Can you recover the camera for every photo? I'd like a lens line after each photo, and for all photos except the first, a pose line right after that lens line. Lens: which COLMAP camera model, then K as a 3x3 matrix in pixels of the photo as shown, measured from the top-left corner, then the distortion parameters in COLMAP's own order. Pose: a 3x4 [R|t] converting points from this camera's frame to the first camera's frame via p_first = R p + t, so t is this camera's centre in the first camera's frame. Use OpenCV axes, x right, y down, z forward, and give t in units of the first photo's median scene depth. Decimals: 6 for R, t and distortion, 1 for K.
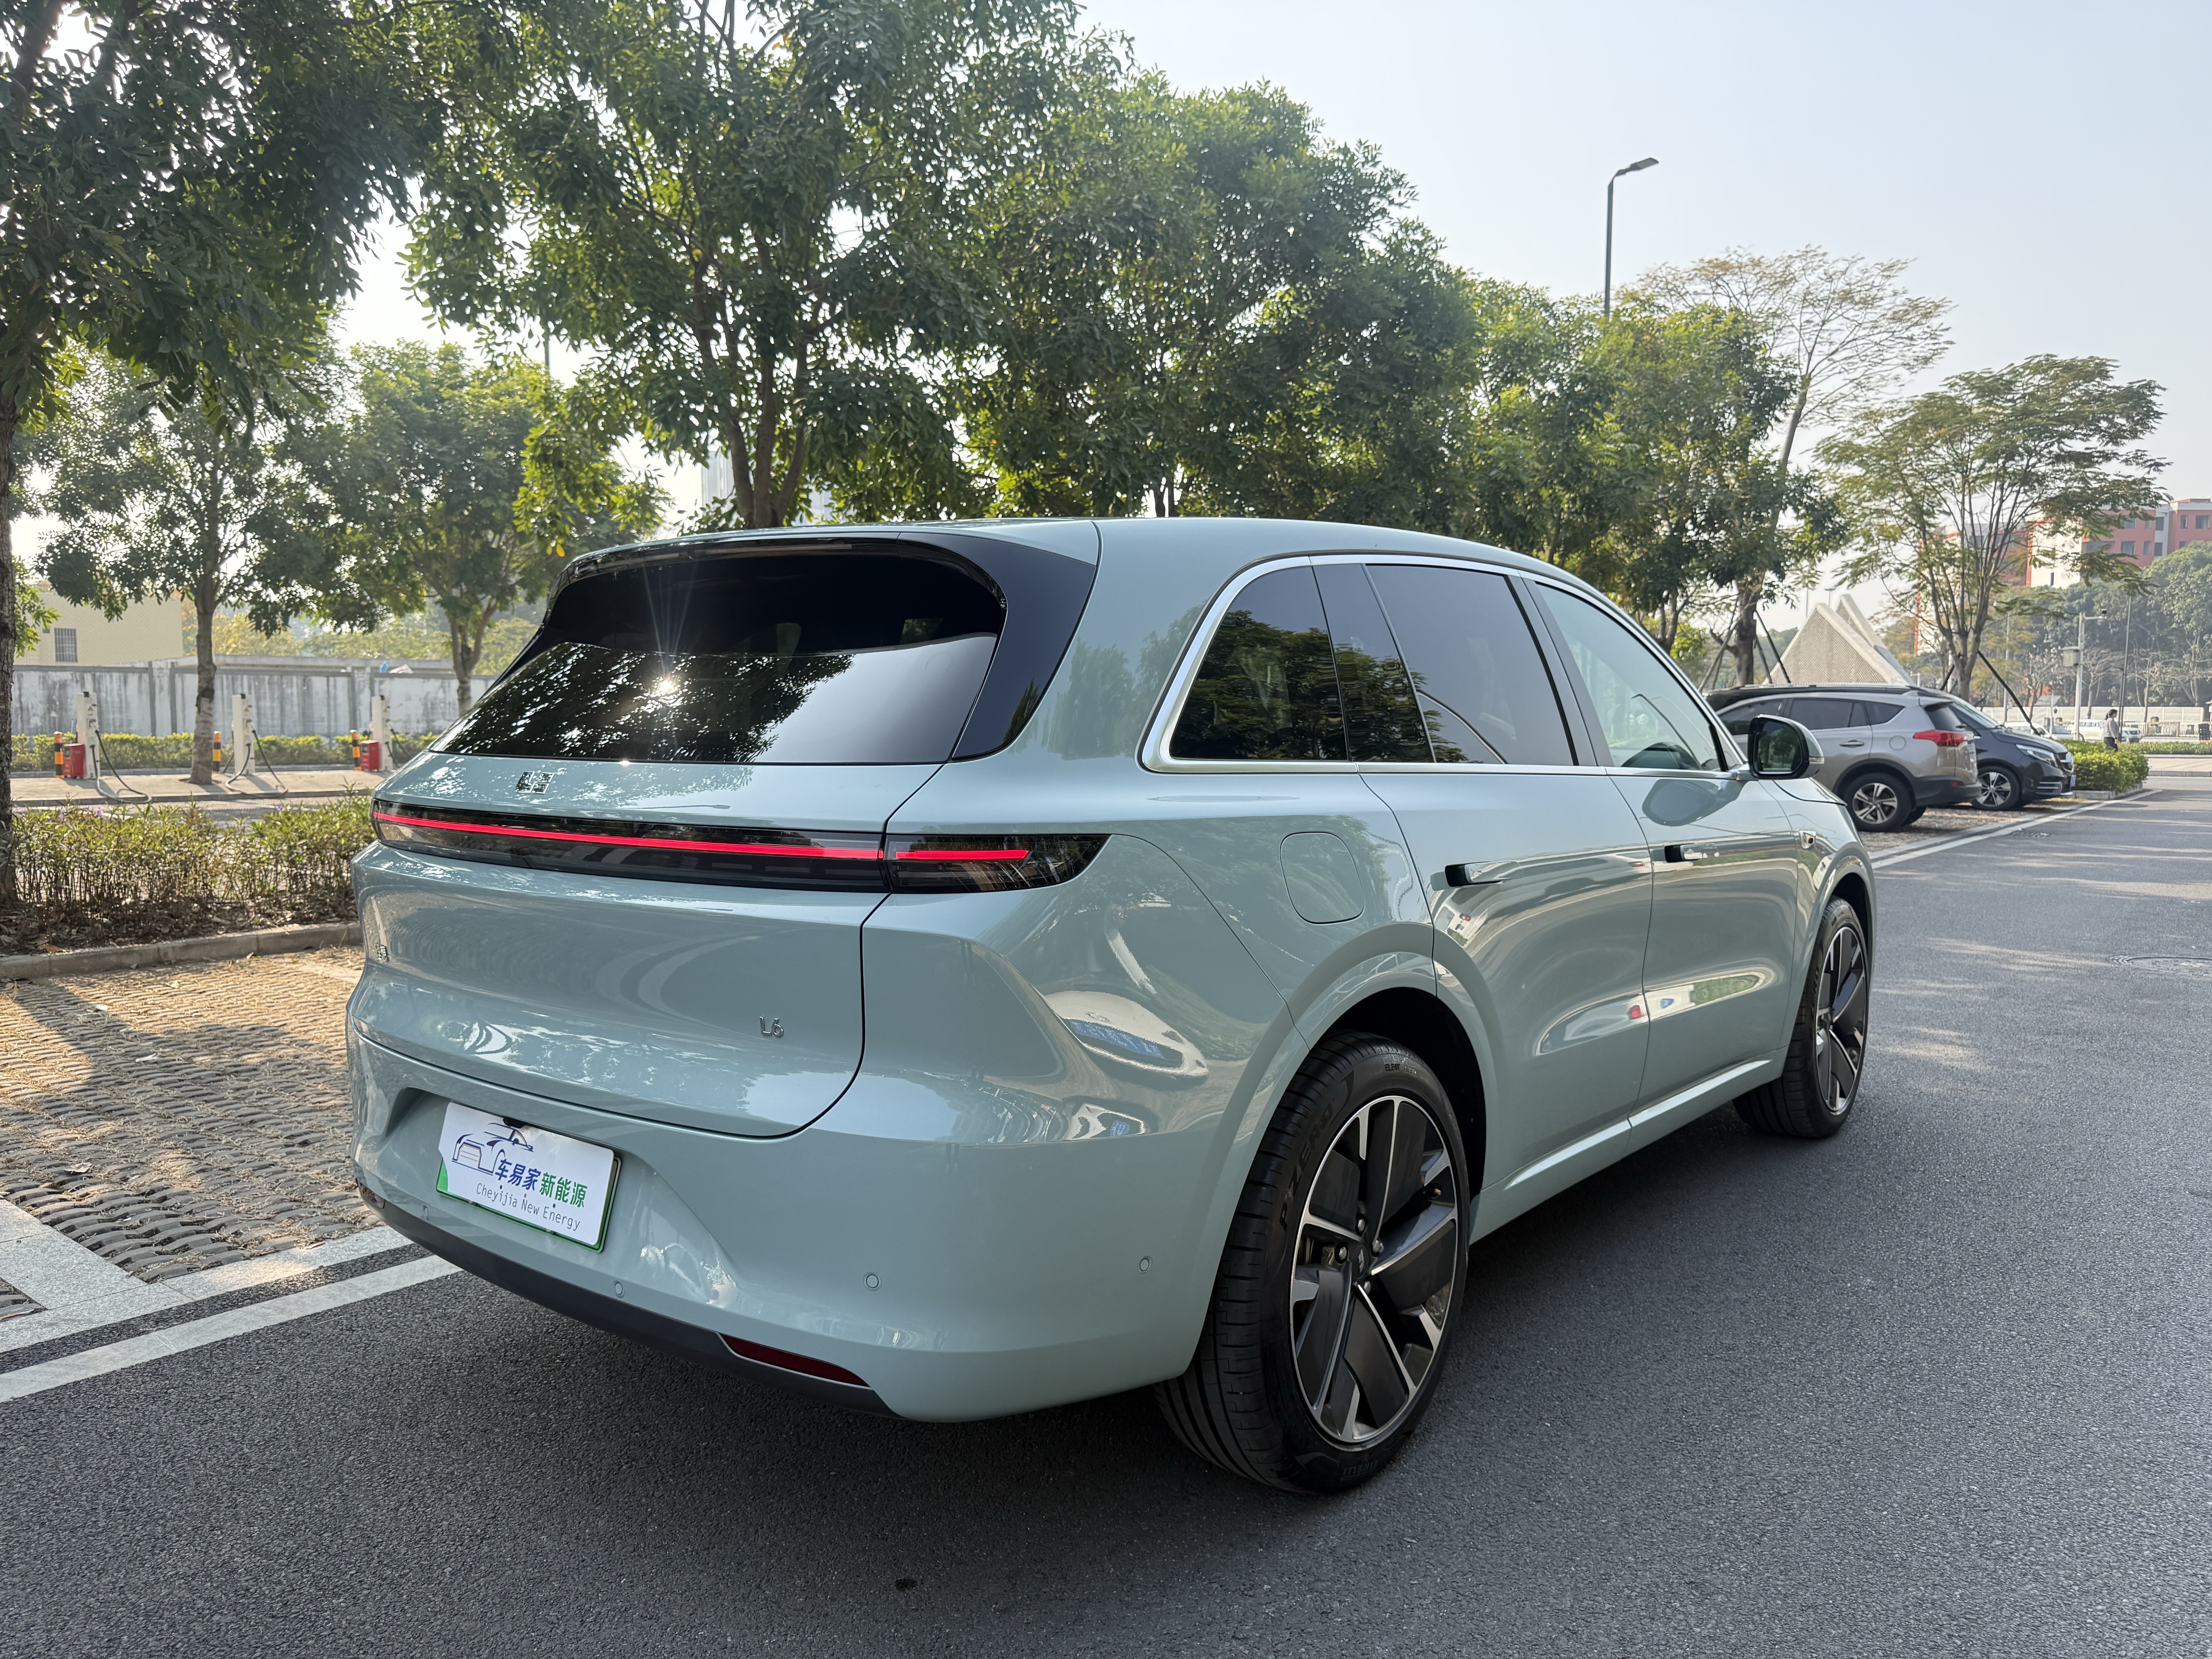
lens RADIAL K [[1537.7, 0, 1129.8], [0, 1537.7, 830.7], [0, 0, 1]] dist [0.021841, -0.019391]
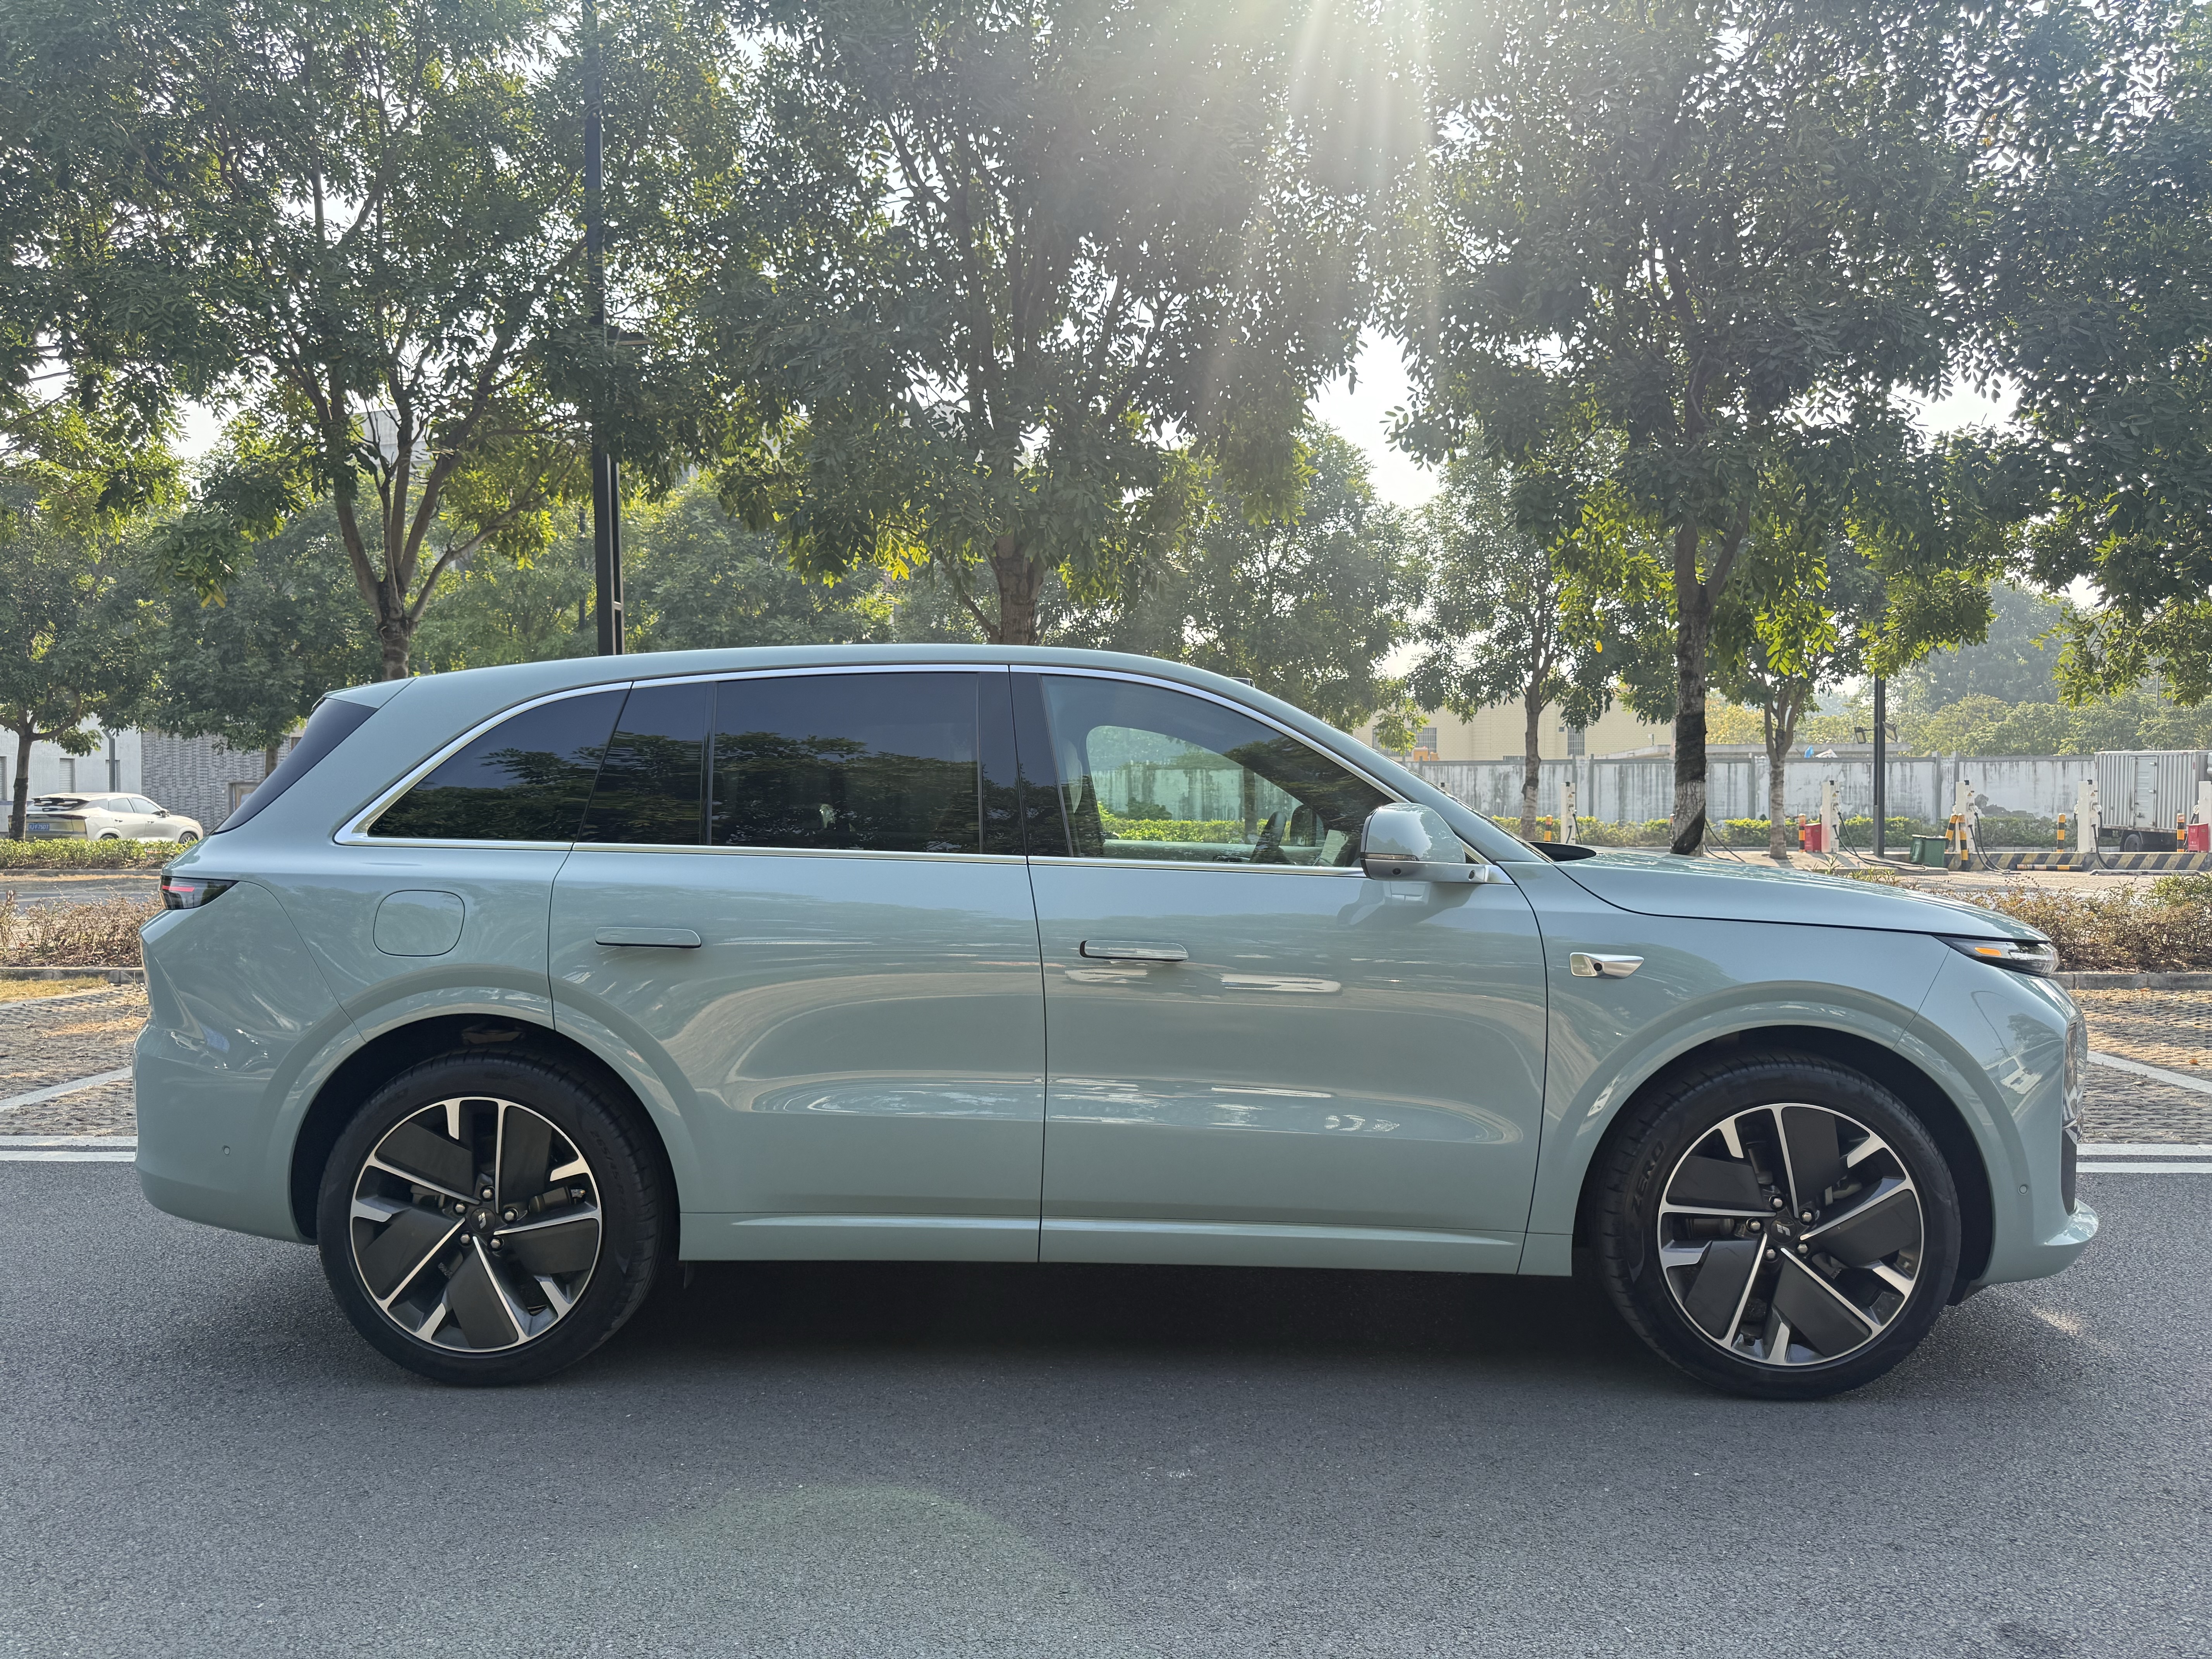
lens RADIAL K [[1537.7, 0, 1094.5], [0, 1537.7, 829.3], [0, 0, 1]] dist [0.021841, -0.019391]
pose [[0.588225, 0.012741, -0.808597, 0.143756], [-0.057264, 0.998022, -0.025932, -0.004698], [0.806668, 0.061558, 0.587791, 0.059402]]
